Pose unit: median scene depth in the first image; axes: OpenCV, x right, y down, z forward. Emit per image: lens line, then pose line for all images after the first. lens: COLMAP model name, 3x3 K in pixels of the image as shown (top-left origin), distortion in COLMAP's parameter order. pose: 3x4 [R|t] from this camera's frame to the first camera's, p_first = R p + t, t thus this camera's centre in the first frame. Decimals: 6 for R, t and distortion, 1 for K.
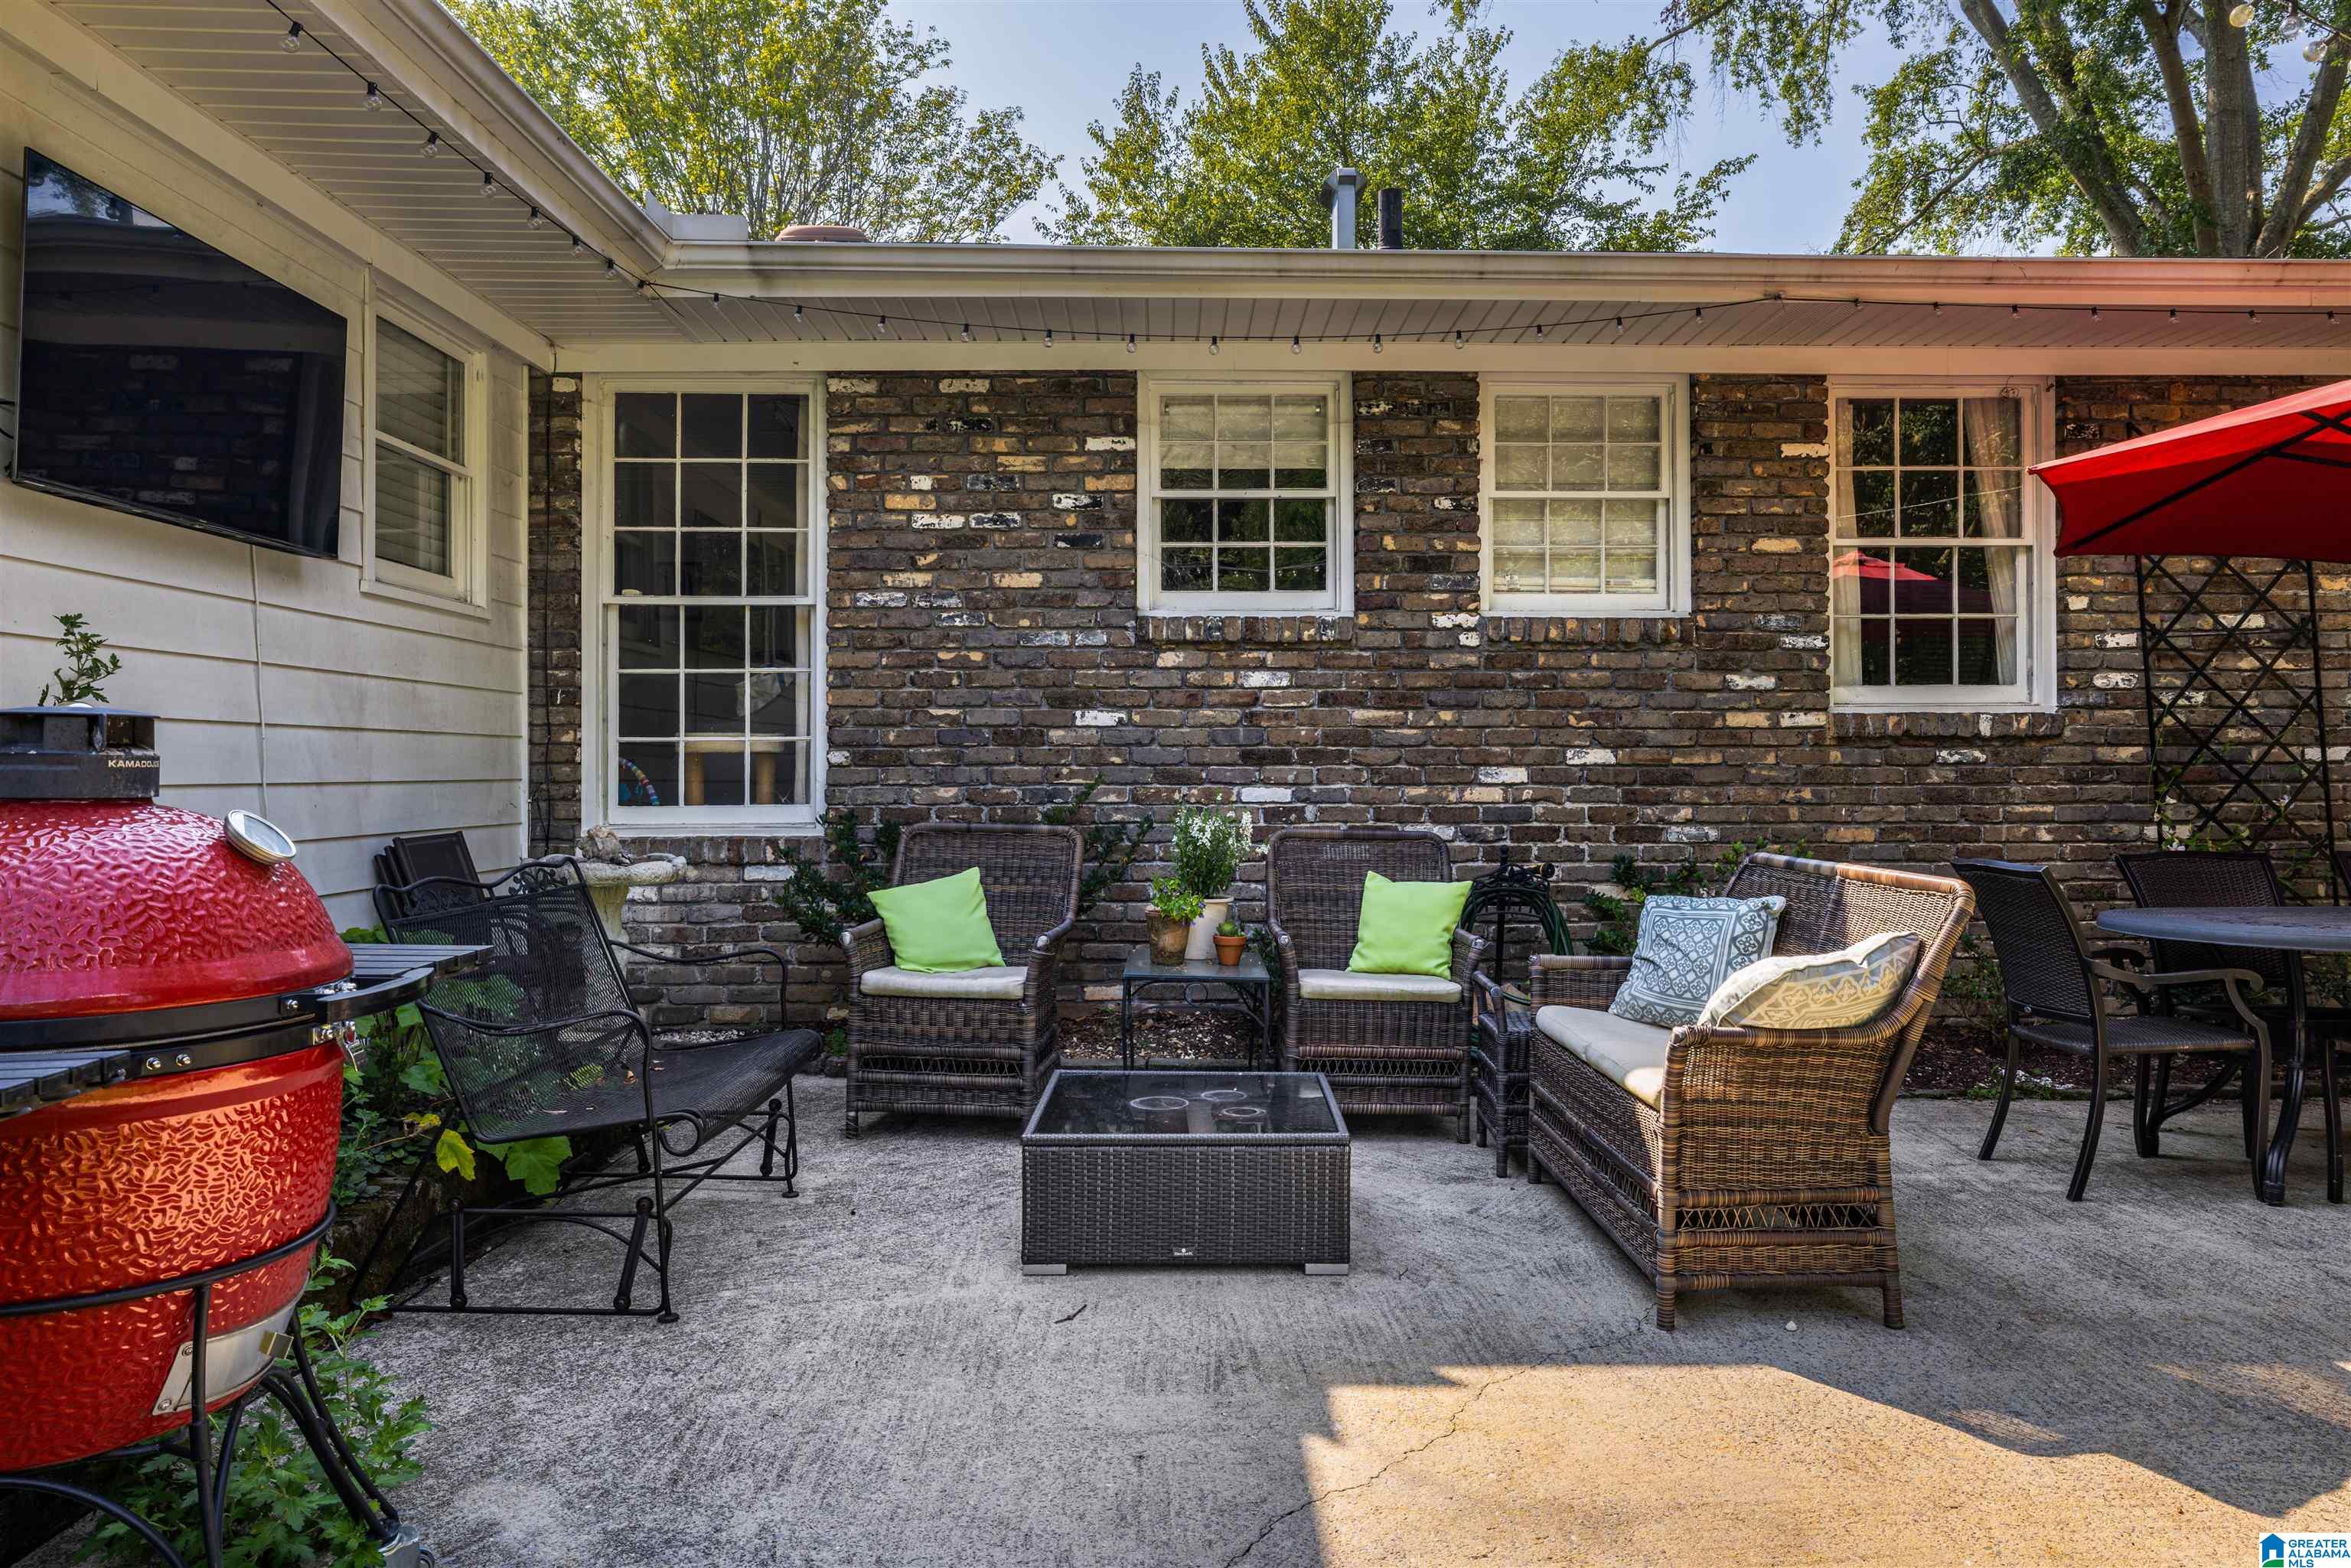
lens RADIAL K [[1500.8, 0, 1183.8], [0, 1500.8, 772.4], [0, 0, 1]] dist [-0.007341, 0.001428]
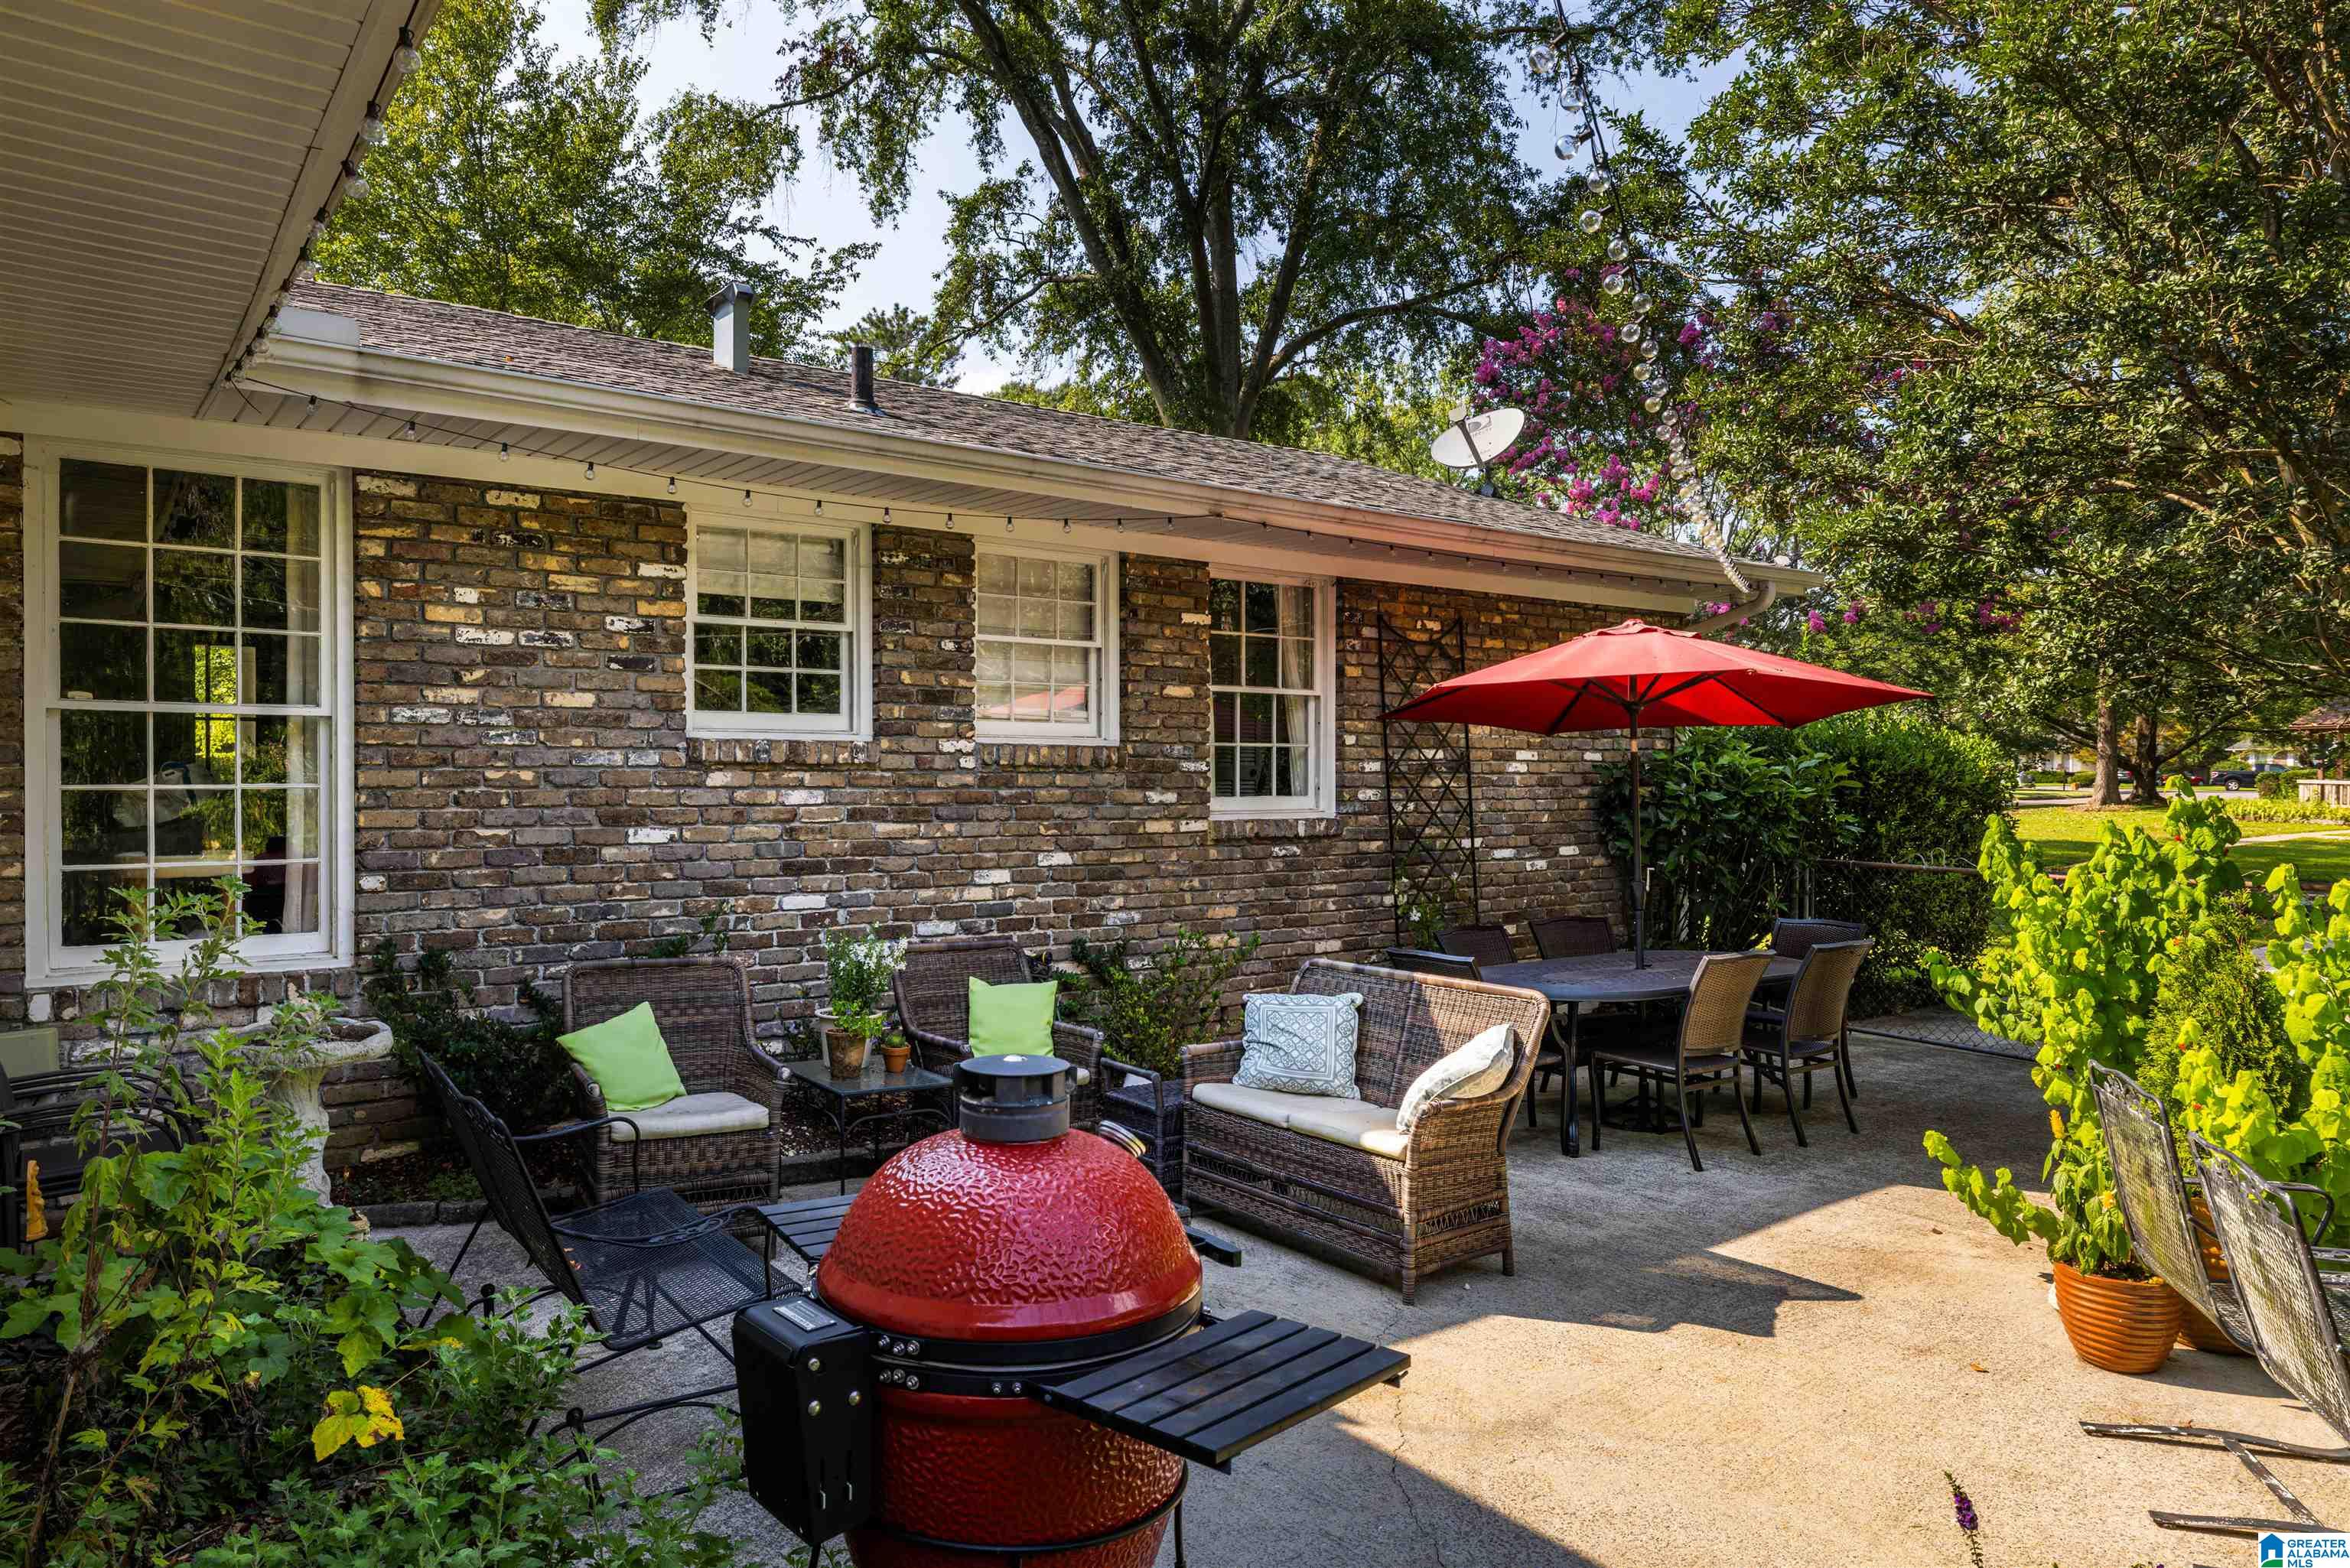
lens RADIAL K [[1500.1, 0, 1106.2], [0, 1500.1, 791.2], [0, 0, 1]] dist [-0.007341, 0.001428]
pose [[0.822072, -0.004953, 0.569362, -0.387272], [-0.002726, 0.999916, 0.012634, -0.080563], [-0.569377, -0.011938, 0.821990, -0.028943]]
